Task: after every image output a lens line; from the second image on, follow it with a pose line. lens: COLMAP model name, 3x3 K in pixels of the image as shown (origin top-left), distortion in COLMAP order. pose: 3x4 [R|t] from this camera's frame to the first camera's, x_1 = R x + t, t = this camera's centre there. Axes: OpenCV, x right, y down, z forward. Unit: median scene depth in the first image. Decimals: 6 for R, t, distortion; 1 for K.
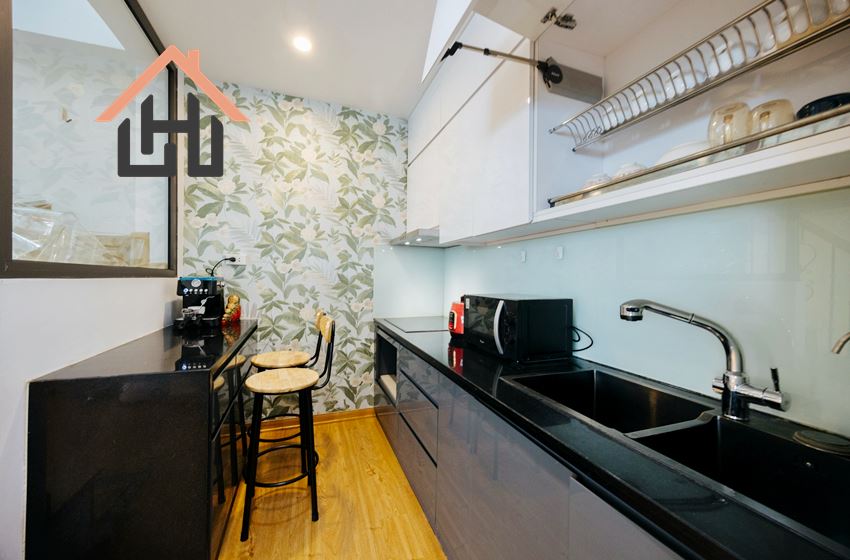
lens RADIAL K [[321.5, 0, 424.1], [0, 321.5, 280.3], [0, 0, 1]] dist [0.004916, 0.000129]
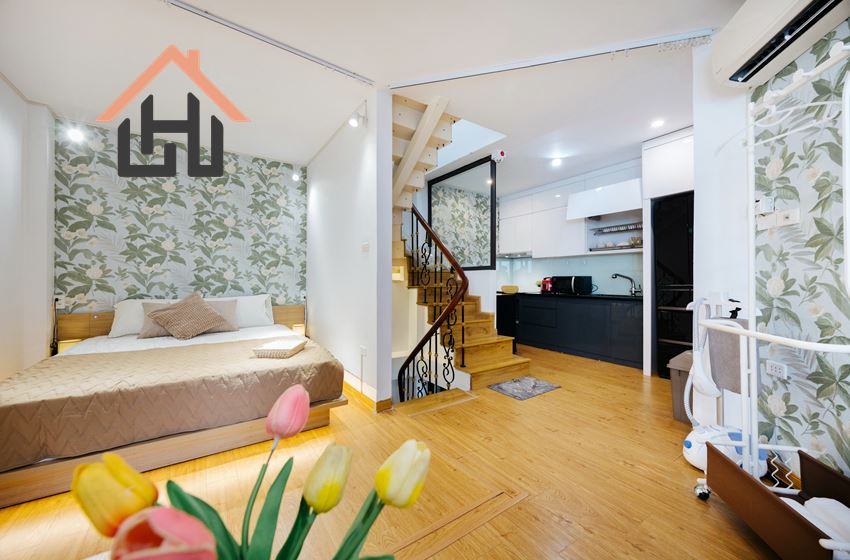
lens RADIAL K [[321.5, 0, 429.6], [0, 321.5, 280.3], [0, 0, 1]] dist [0.004916, 0.000129]
pose [[0.966077, -0.013408, 0.257905, -2.018960], [0.014037, 0.999901, -0.000596, 0.076104], [-0.257871, 0.004196, 0.966170, -1.811324]]
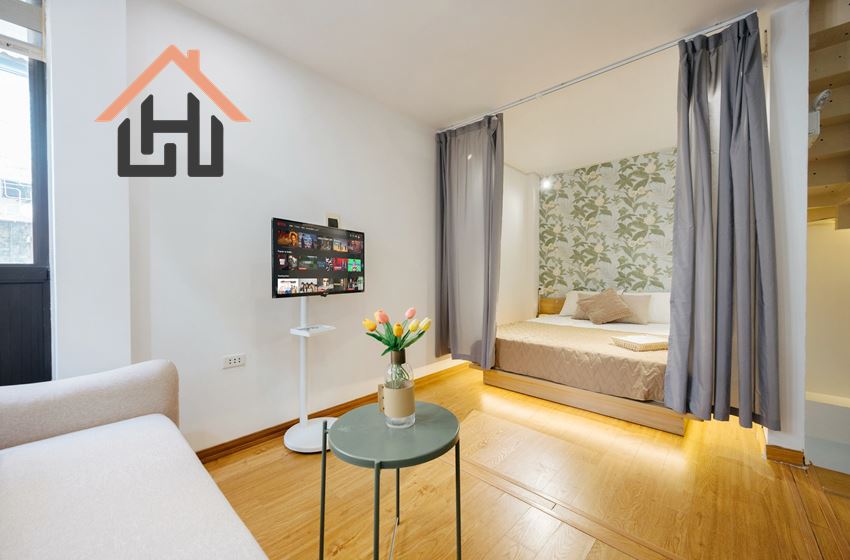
lens RADIAL K [[321.5, 0, 404.8], [0, 321.5, 280.9], [0, 0, 1]] dist [0.004916, 0.000129]
pose [[0.417843, -0.004912, -0.908506, -1.242070], [0.008703, 0.999961, -0.001404, 0.075065], [0.908478, -0.007320, 0.417870, -1.889043]]
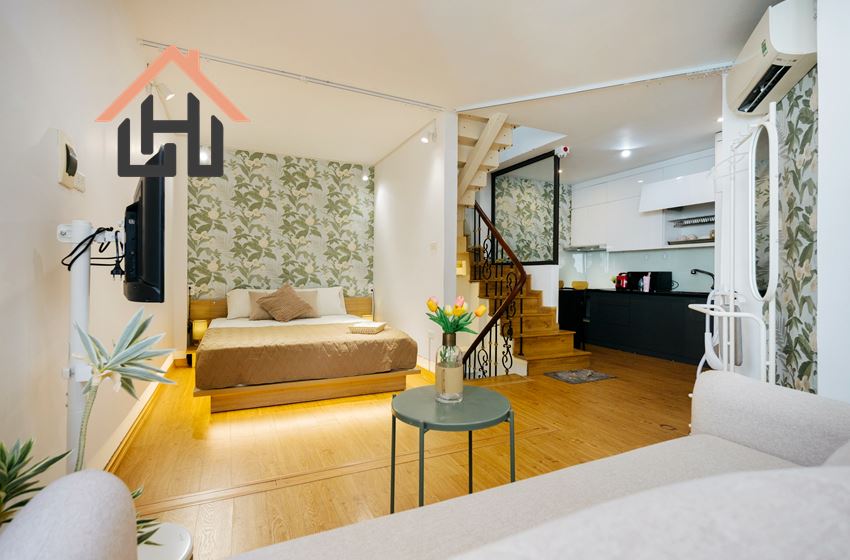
lens RADIAL K [[414.4, 0, 417.5], [0, 414.4, 282.1], [0, 0, 1]] dist [-0.006988, -0.001045]
pose [[0.997630, -0.007230, 0.068420, -2.208110], [0.006505, 0.999920, 0.010815, 0.095072], [-0.068493, -0.010345, 0.997598, -2.750915]]
